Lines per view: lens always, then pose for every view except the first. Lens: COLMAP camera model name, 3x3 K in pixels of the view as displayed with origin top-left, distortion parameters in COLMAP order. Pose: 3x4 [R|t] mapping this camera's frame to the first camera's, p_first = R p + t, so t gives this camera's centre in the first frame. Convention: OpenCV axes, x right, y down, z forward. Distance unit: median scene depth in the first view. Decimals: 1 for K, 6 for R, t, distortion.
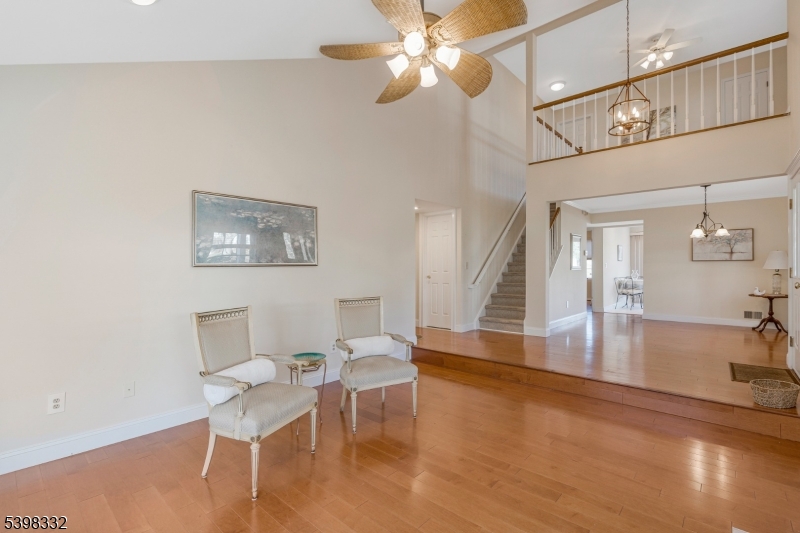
lens RADIAL K [[371.4, 0, 405.6], [0, 371.4, 264.1], [0, 0, 1]] dist [-0.001003, -0.000630]
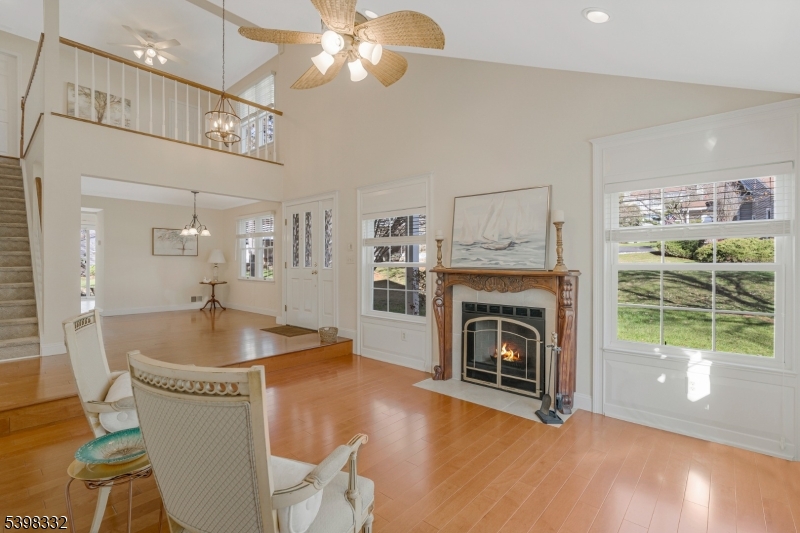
lens RADIAL K [[371.4, 0, 405.6], [0, 371.4, 264.1], [0, 0, 1]] dist [-0.001003, -0.000630]
pose [[-0.011116, -0.000042, 0.999938, -0.356719], [-0.016453, 0.999865, -0.000141, 0.006503], [-0.999803, -0.016453, -0.011116, 0.312640]]
